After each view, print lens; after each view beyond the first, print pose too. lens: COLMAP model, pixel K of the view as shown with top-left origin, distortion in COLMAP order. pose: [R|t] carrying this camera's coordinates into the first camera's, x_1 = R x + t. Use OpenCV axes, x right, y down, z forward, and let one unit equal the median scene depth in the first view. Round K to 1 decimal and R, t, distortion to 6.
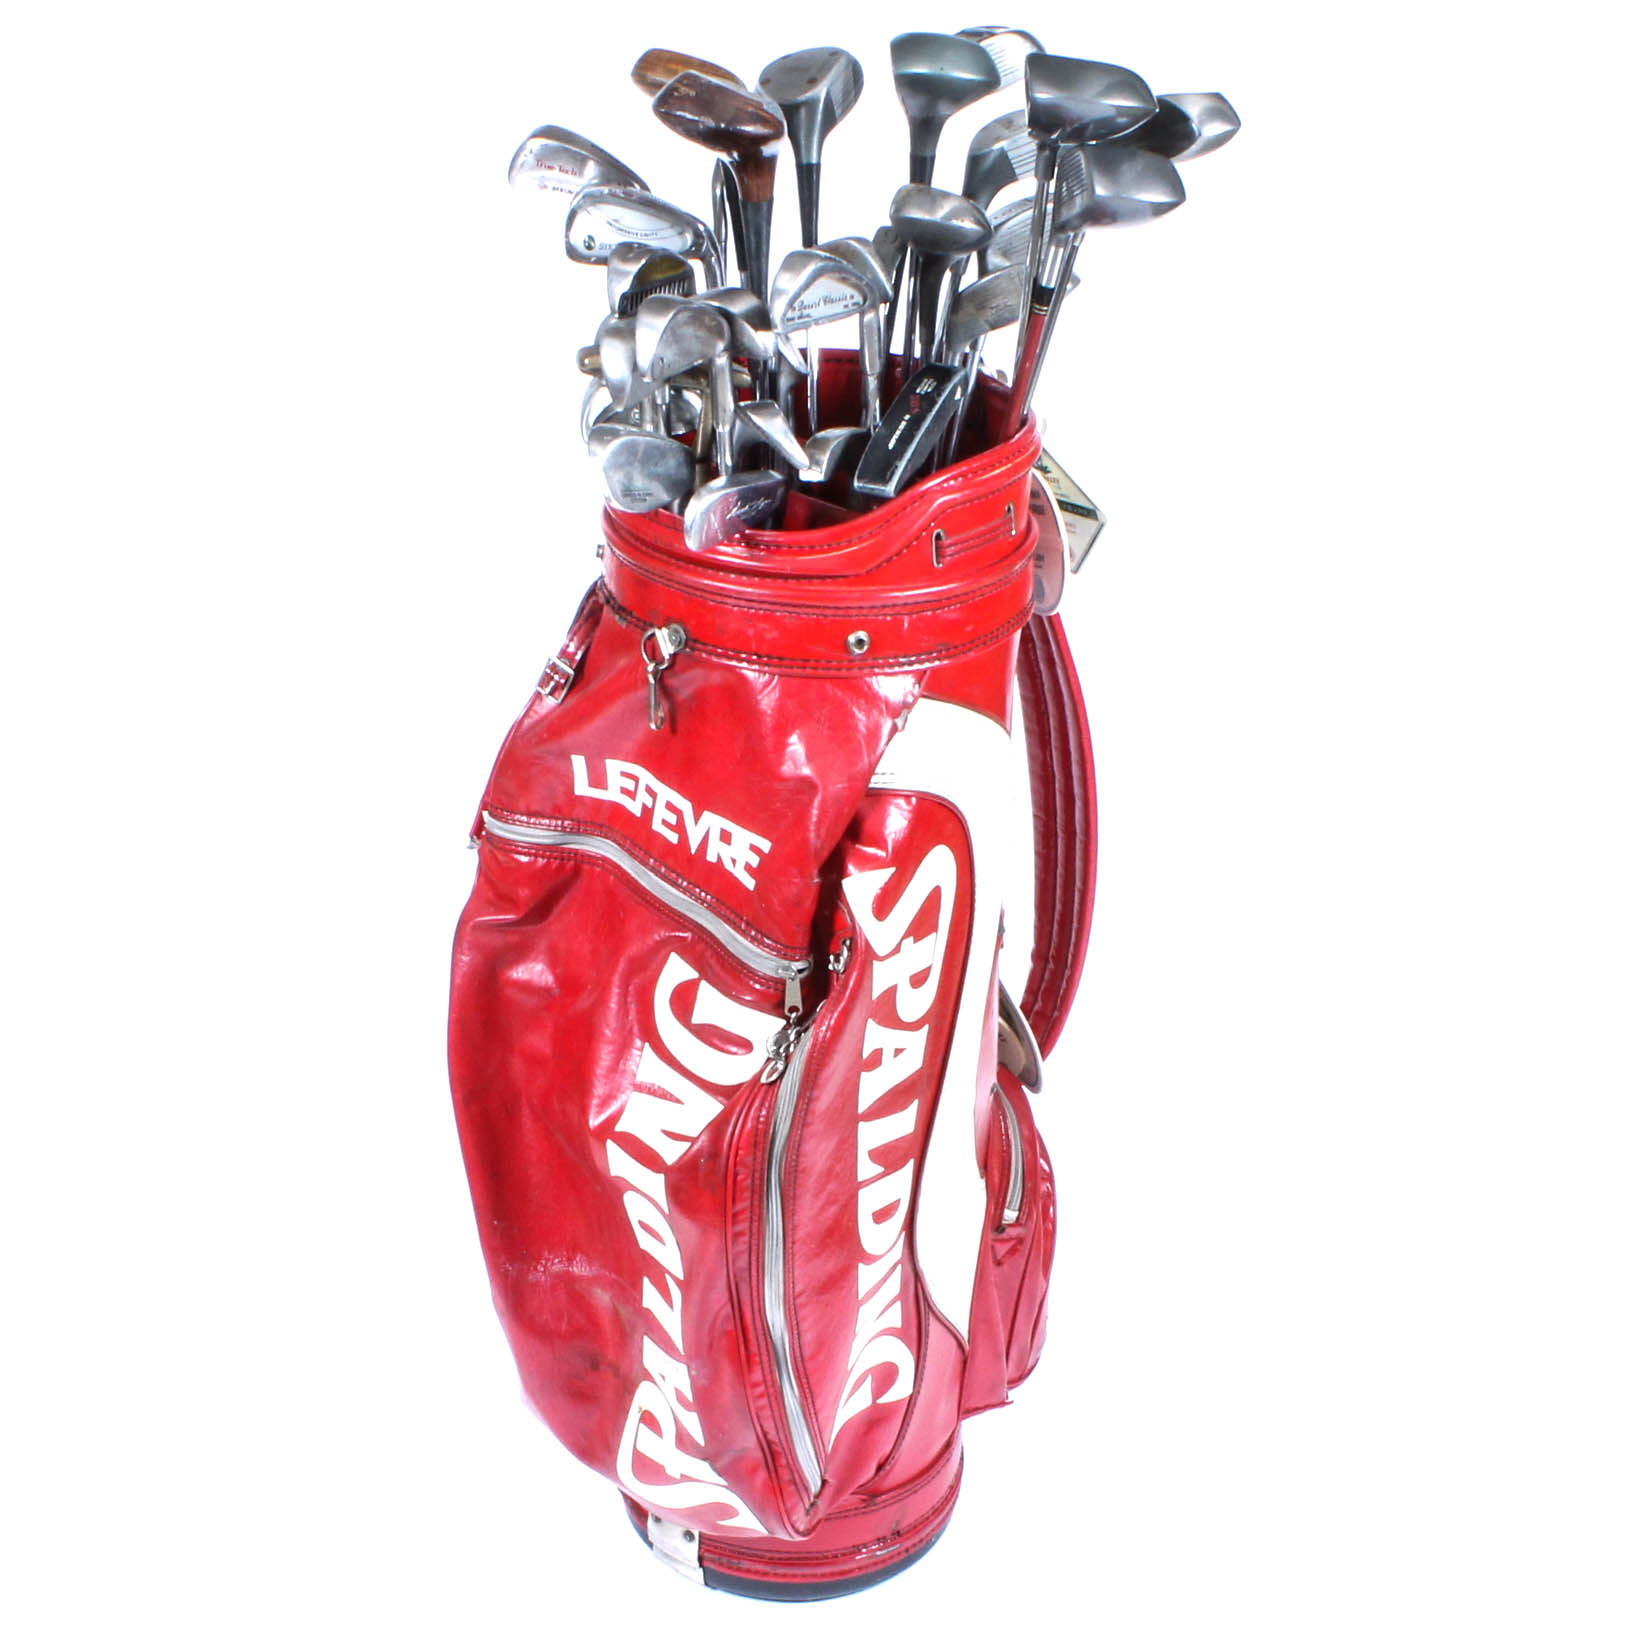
lens RADIAL K [[2603.8, 0, 821.1], [0, 2603.8, 829.8], [0, 0, 1]] dist [-0.216067, 0.000000]
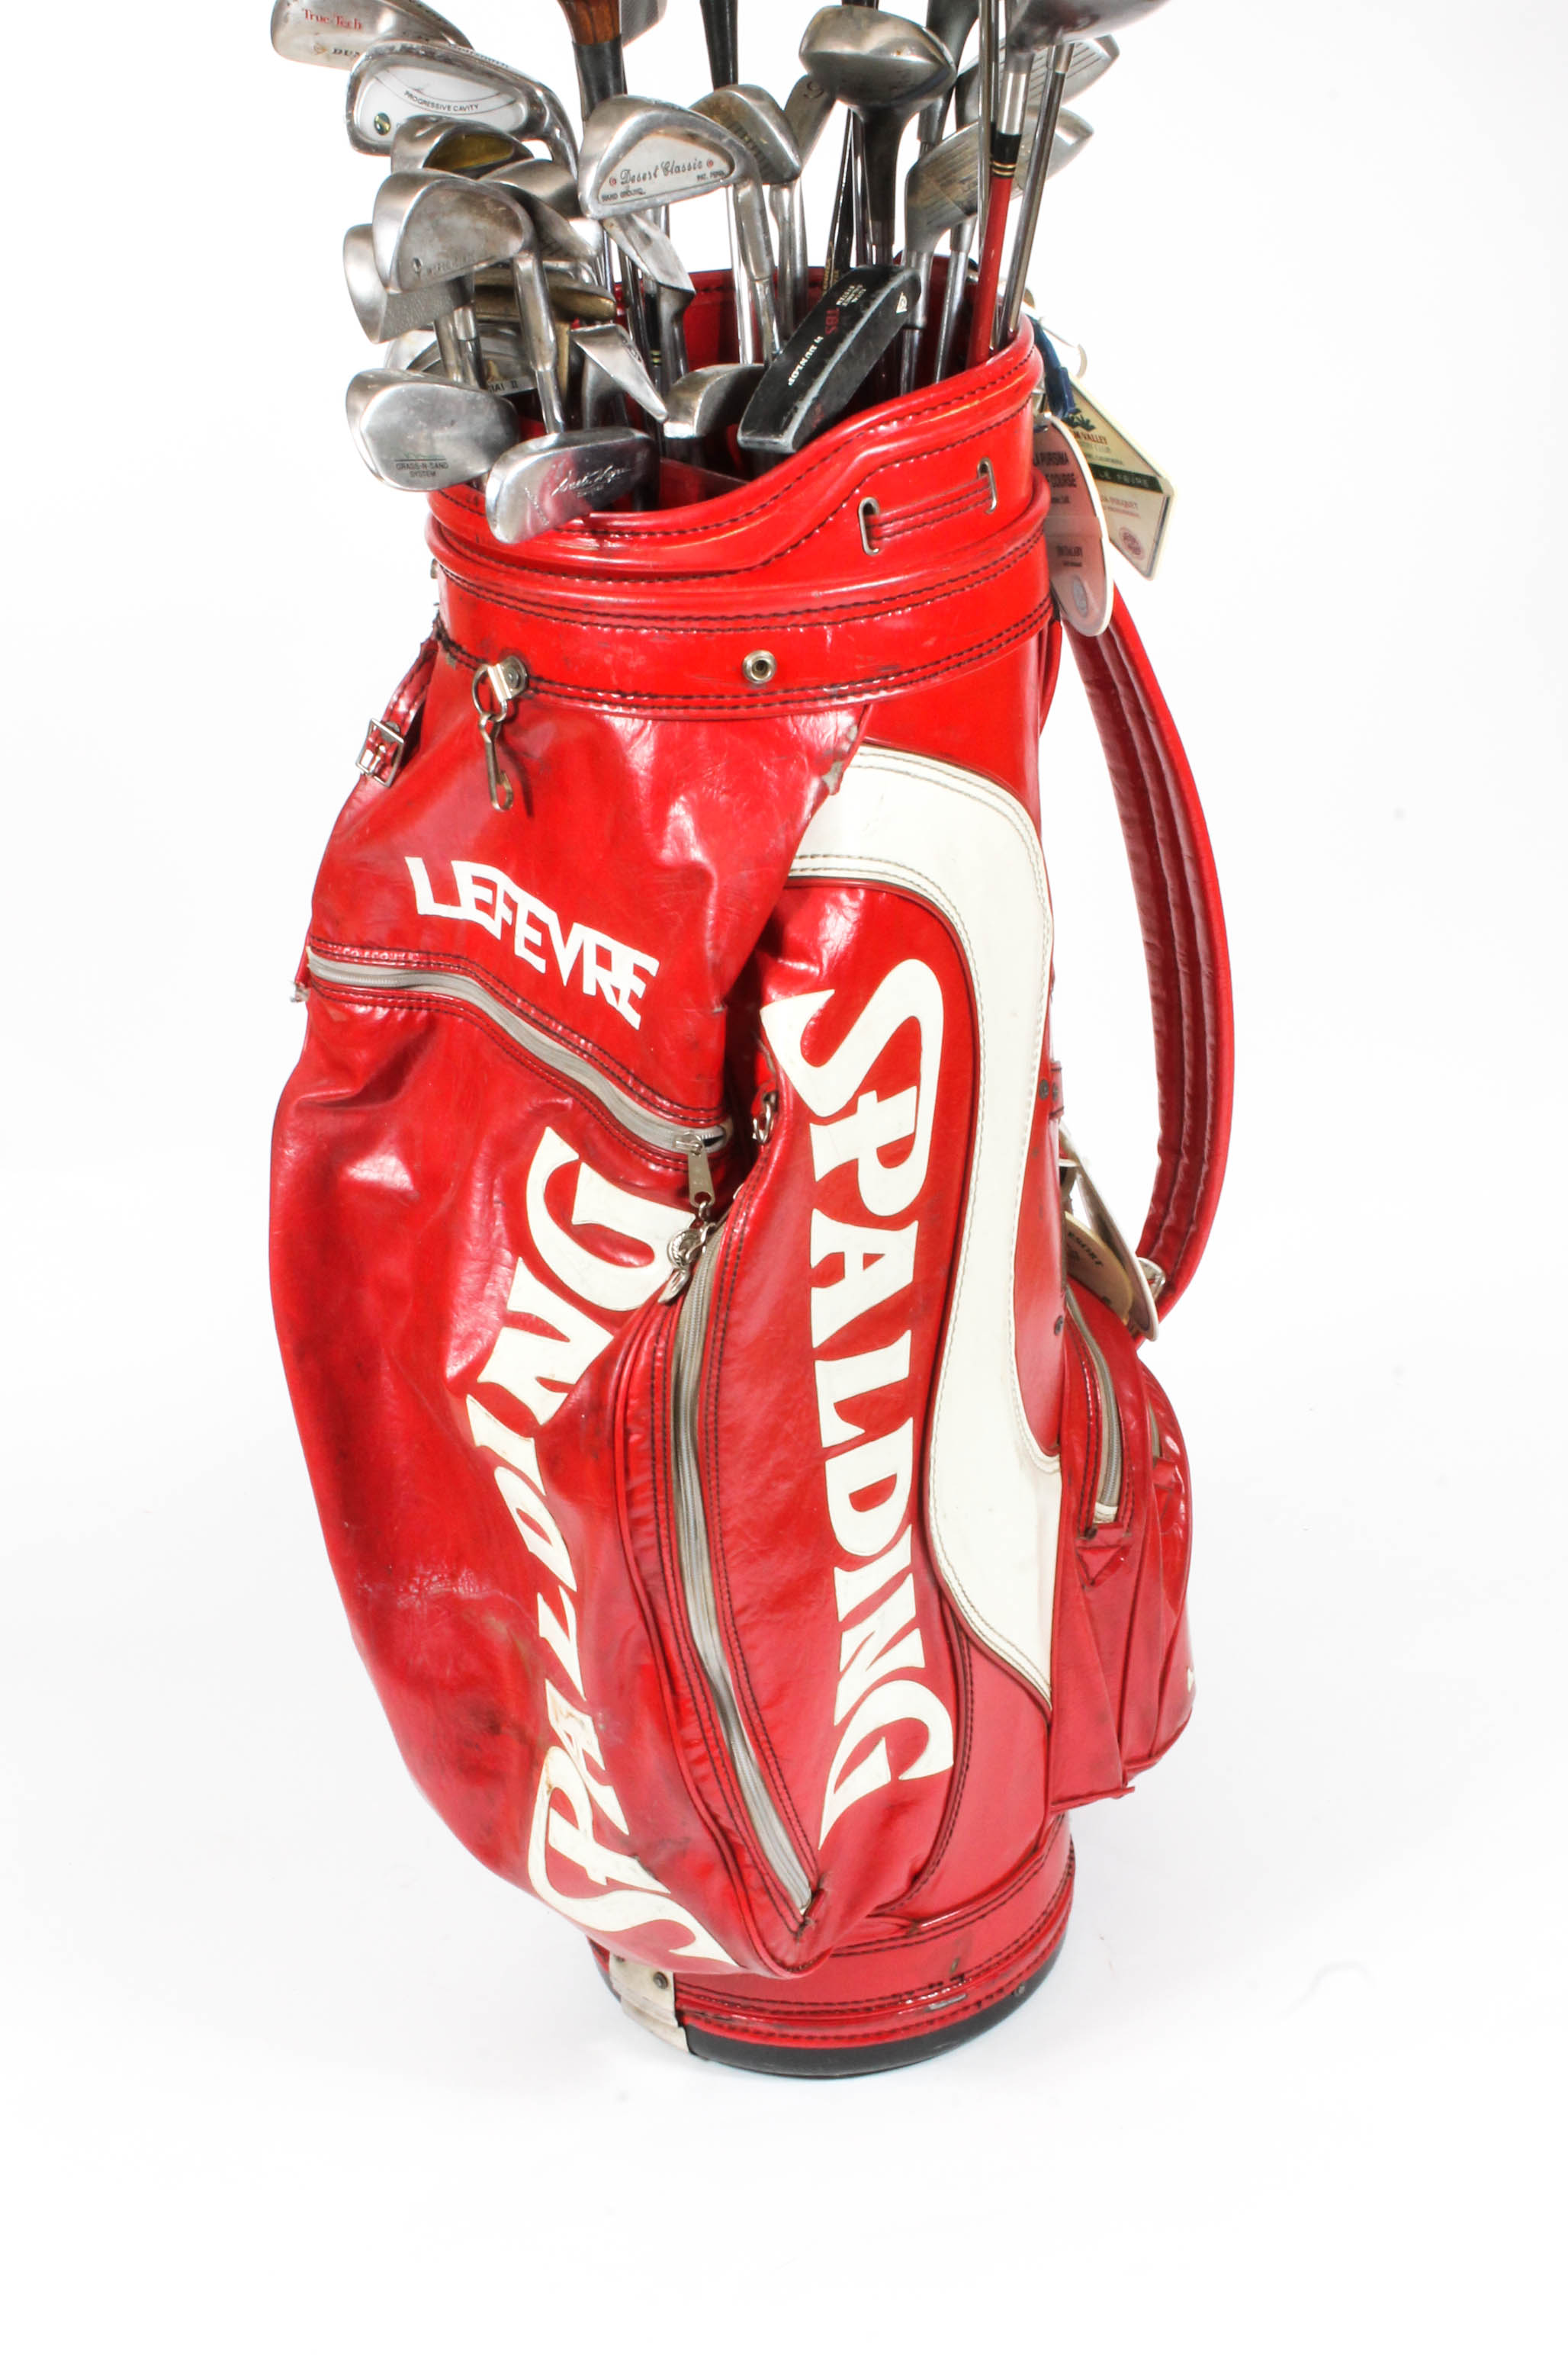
lens RADIAL K [[3612.0, 0, 779.2], [0, 3612.0, 1160.9], [0, 0, 1]] dist [-0.069723, 0.000000]
pose [[0.989339, -0.030615, -0.142377, 0.146662], [0.032003, 0.999460, 0.007463, 0.051494], [0.142072, -0.011940, 0.989784, 0.034942]]
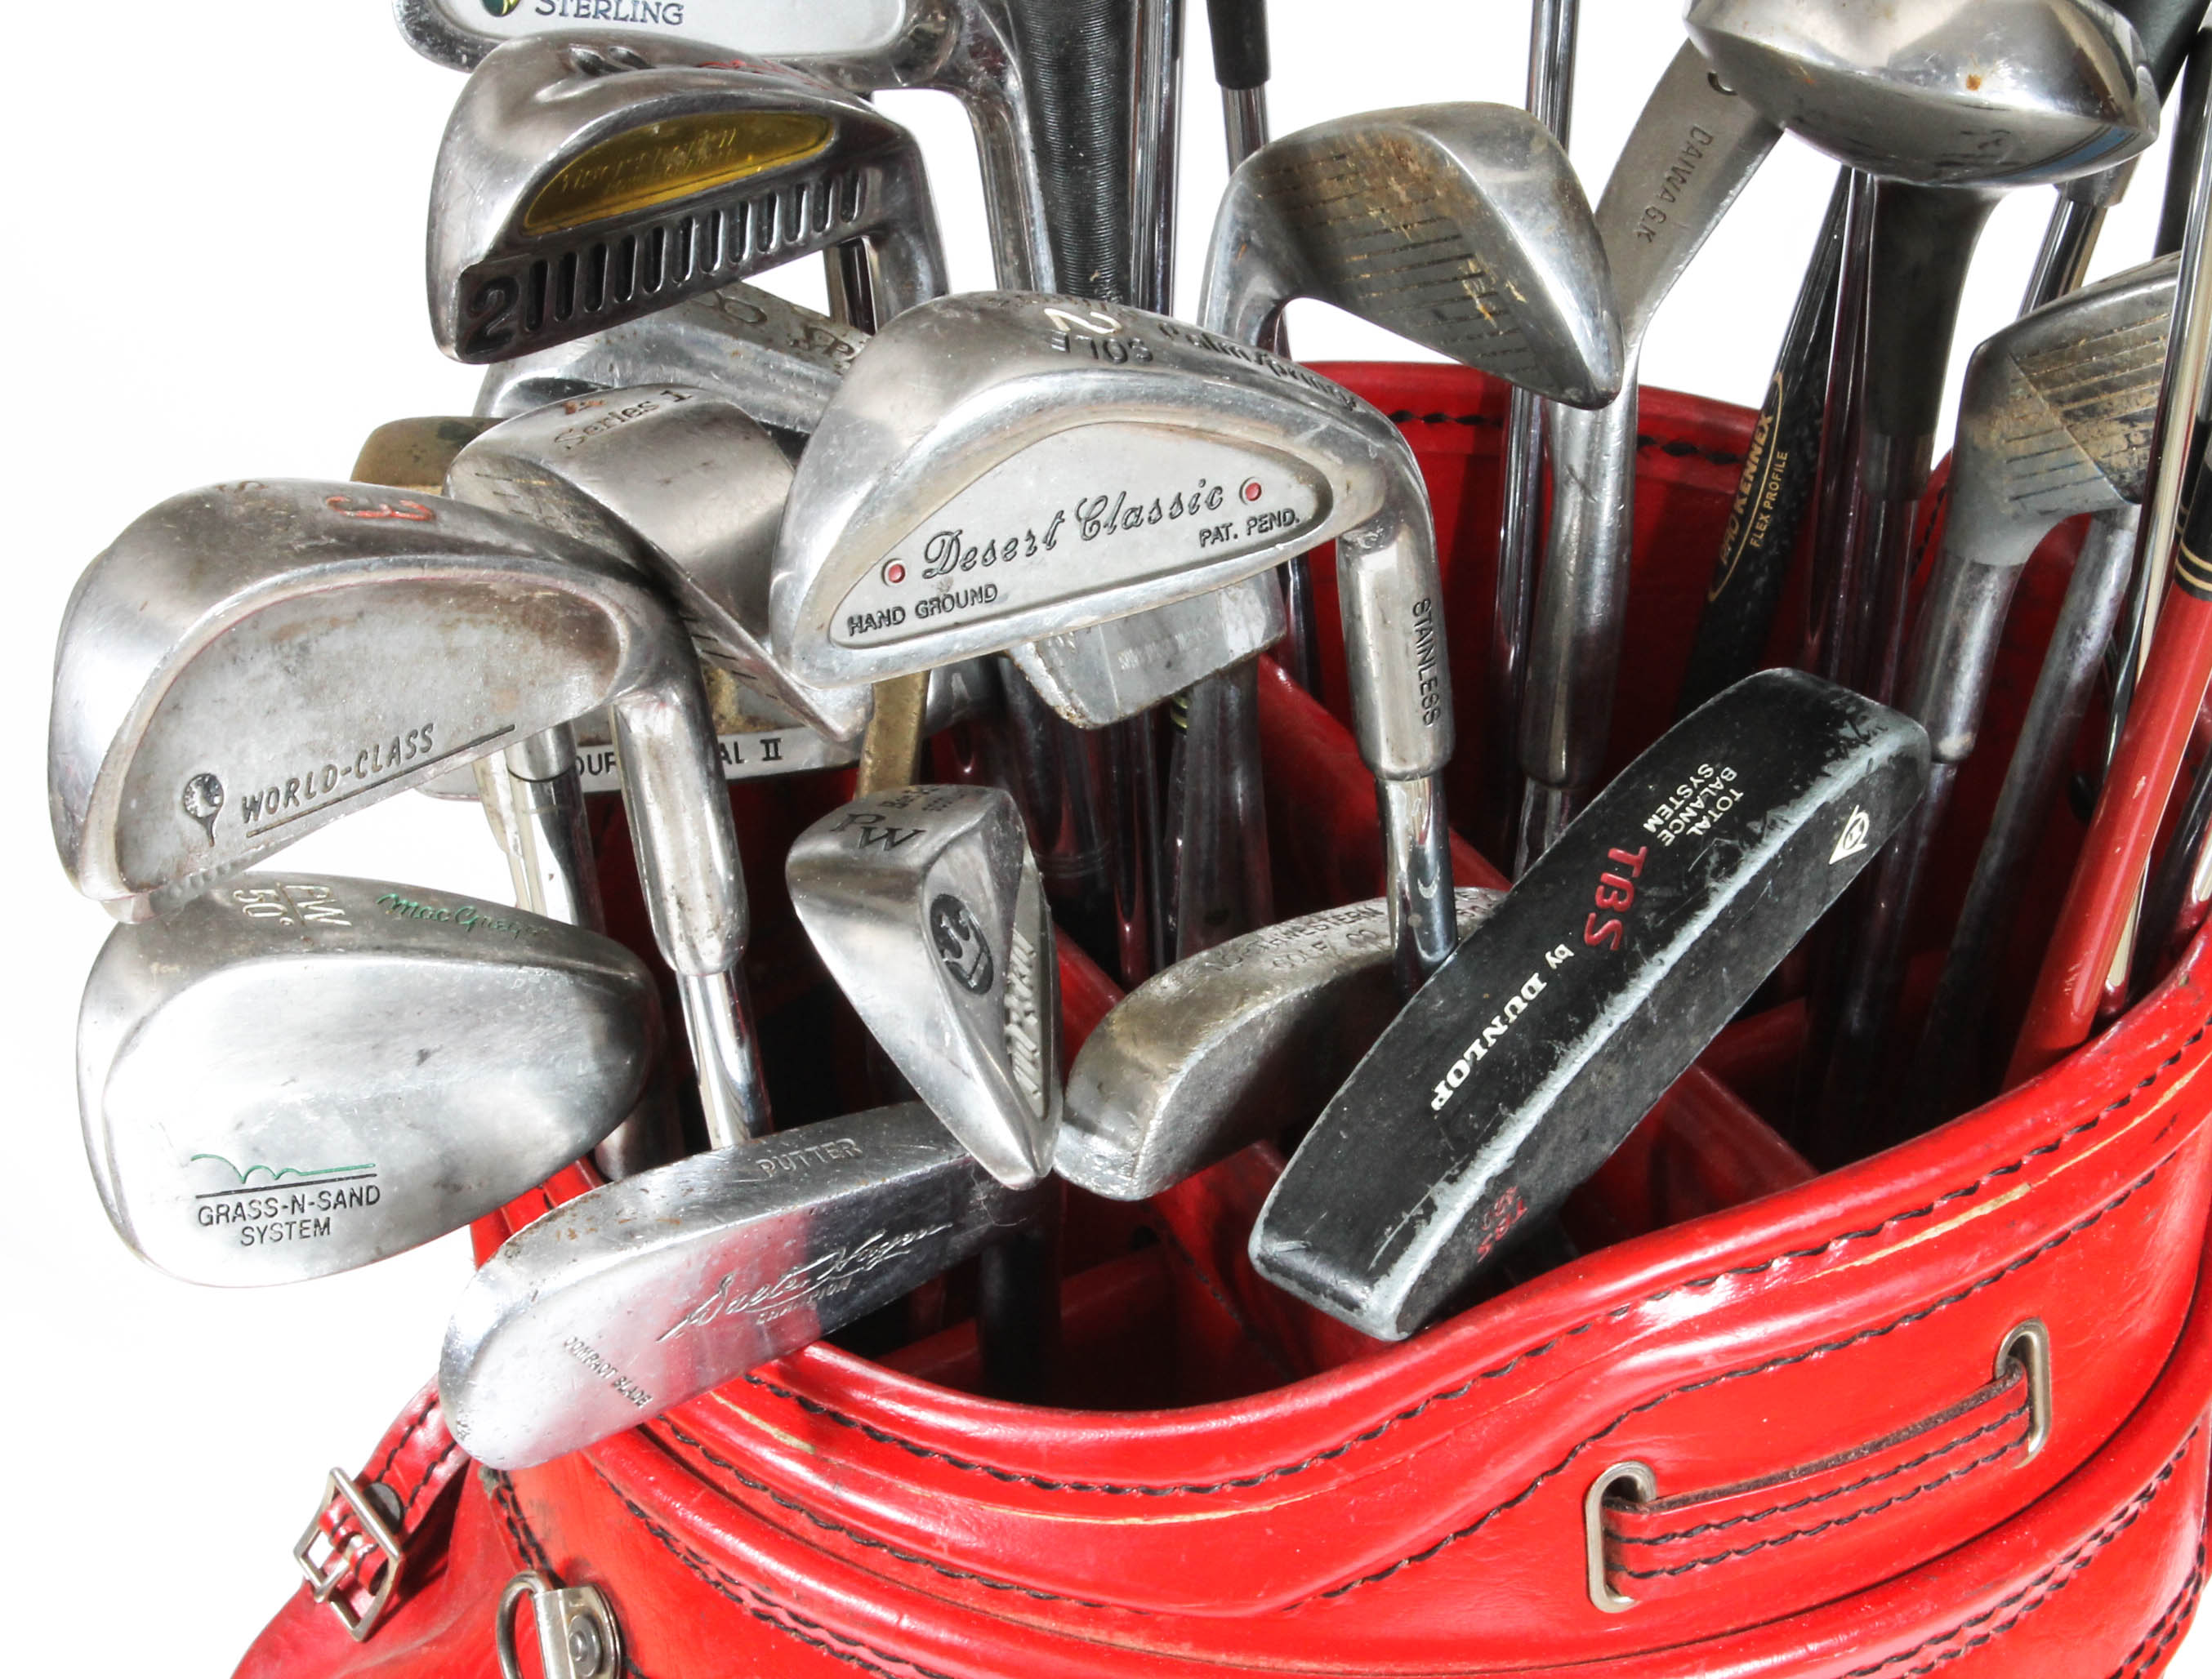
lens RADIAL K [[5434.7, 0, 1101.9], [0, 5434.7, 831.5], [0, 0, 1]] dist [0.193390, 0.000000]
pose [[0.941605, 0.152813, -0.300047, 0.131936], [-0.126351, 0.986325, 0.105818, -0.206186], [0.312114, -0.061728, 0.948037, 0.504587]]
